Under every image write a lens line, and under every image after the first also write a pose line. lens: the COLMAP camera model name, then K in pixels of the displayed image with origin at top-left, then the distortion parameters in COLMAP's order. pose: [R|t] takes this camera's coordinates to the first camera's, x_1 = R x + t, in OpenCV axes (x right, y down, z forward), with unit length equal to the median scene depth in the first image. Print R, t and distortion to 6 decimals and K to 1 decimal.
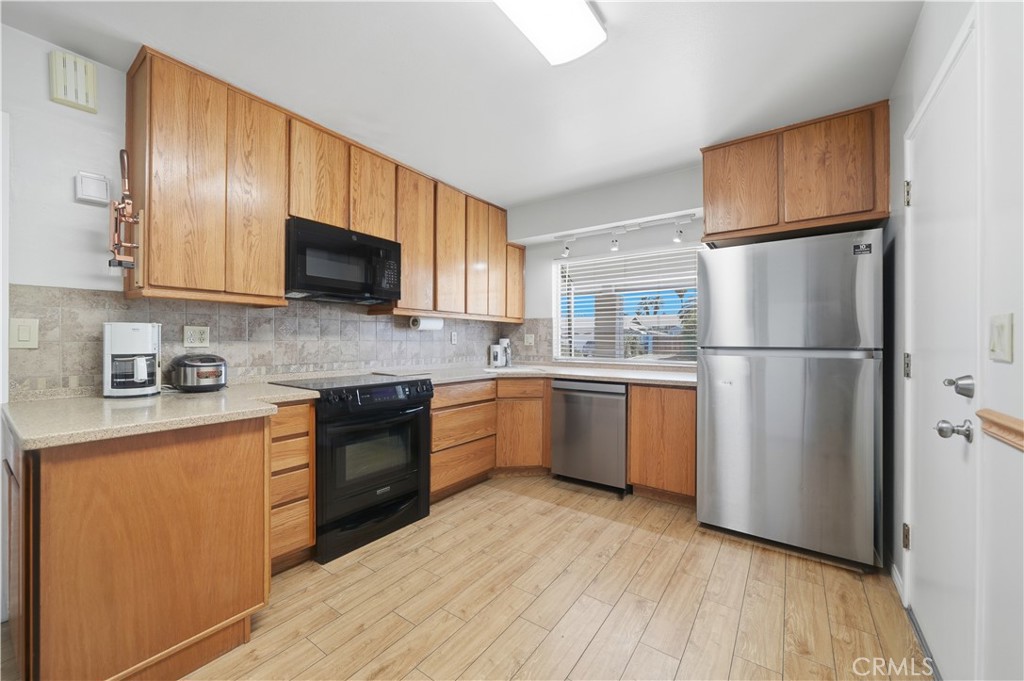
lens RADIAL K [[403.6, 0, 493.0], [0, 403.6, 338.8], [0, 0, 1]] dist [-0.000383, -0.000092]
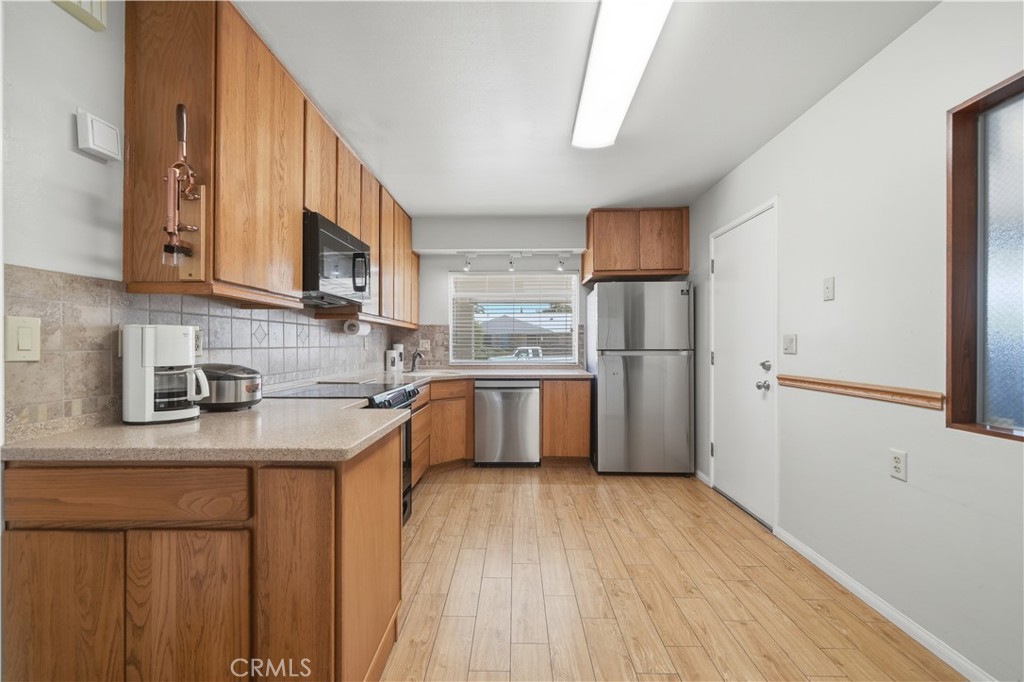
lens RADIAL K [[423.0, 0, 511.6], [0, 423.0, 345.1], [0, 0, 1]] dist [0.000573, 0.000005]
pose [[0.809732, -0.004043, 0.586786, -0.613839], [0.001854, 0.999989, 0.004333, -0.002980], [-0.586797, -0.002421, 0.809730, -0.029337]]
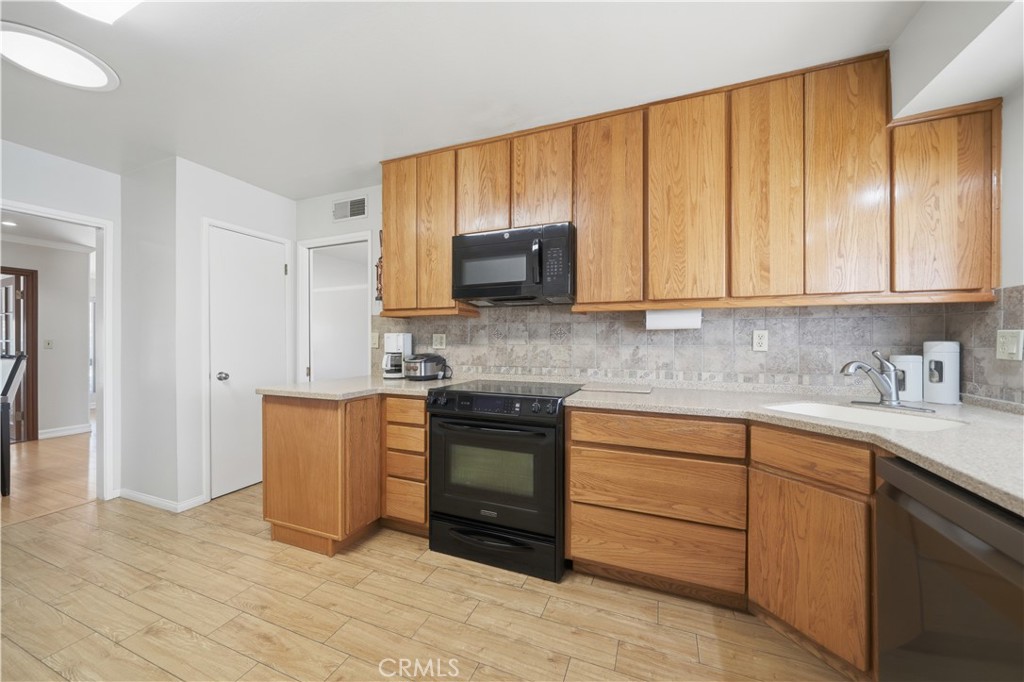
lens RADIAL K [[379.0, 0, 512.0], [0, 379.0, 341.0], [0, 0, 1]] dist [-0.001317, -0.000123]
pose [[0.249813, -0.003923, -0.968286, 0.514912], [0.002866, 0.999990, -0.003312, -0.001030], [0.968290, -0.001948, 0.249822, 0.785730]]
